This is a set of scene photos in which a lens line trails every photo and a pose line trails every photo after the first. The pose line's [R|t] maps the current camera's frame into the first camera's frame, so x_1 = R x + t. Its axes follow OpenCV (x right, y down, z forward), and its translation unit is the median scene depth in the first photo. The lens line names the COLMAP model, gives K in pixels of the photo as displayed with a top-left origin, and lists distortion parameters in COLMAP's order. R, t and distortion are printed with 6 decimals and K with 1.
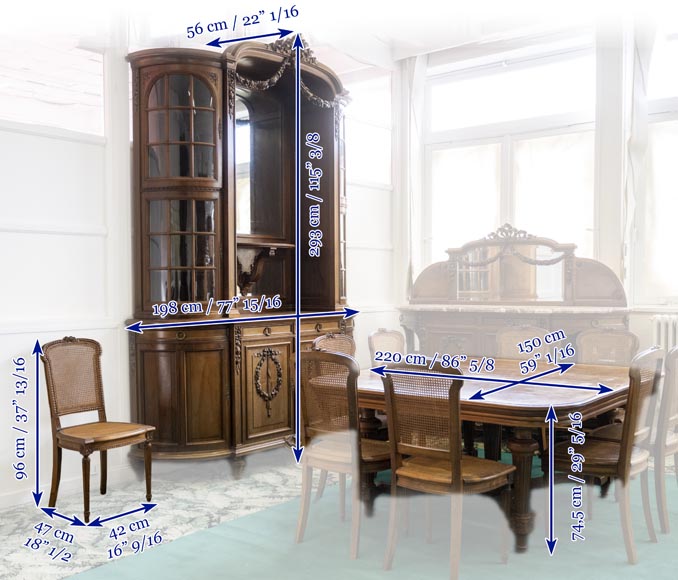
lens RADIAL K [[804.4, 0, 336.8], [0, 804.4, 291.1], [0, 0, 1]] dist [0.027758, 0.000000]
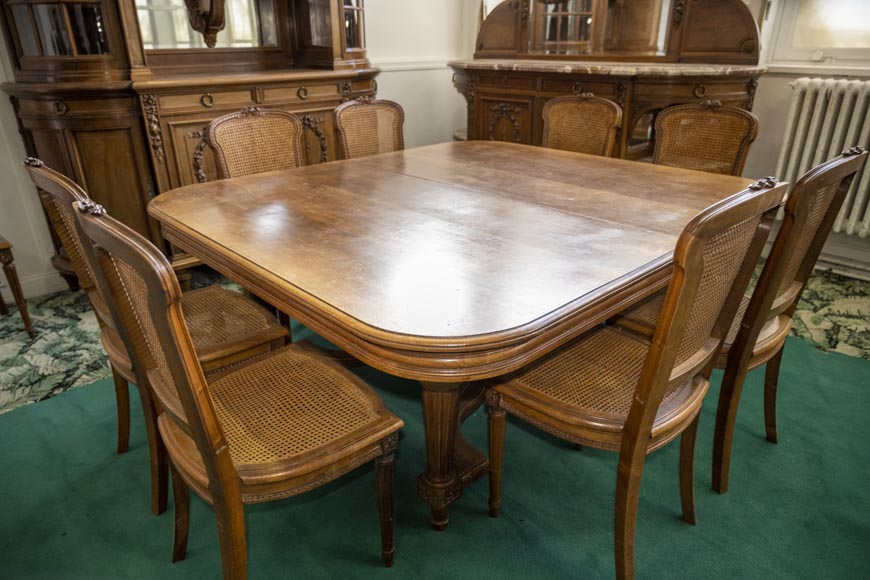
lens RADIAL K [[586.9, 0, 438.7], [0, 586.9, 292.1], [0, 0, 1]] dist [-0.009150, -0.004142]
pose [[0.986922, 0.061704, -0.148920, 0.186501], [0.000715, 0.922151, 0.386829, 0.005802], [0.161196, -0.381877, 0.910047, 0.457353]]
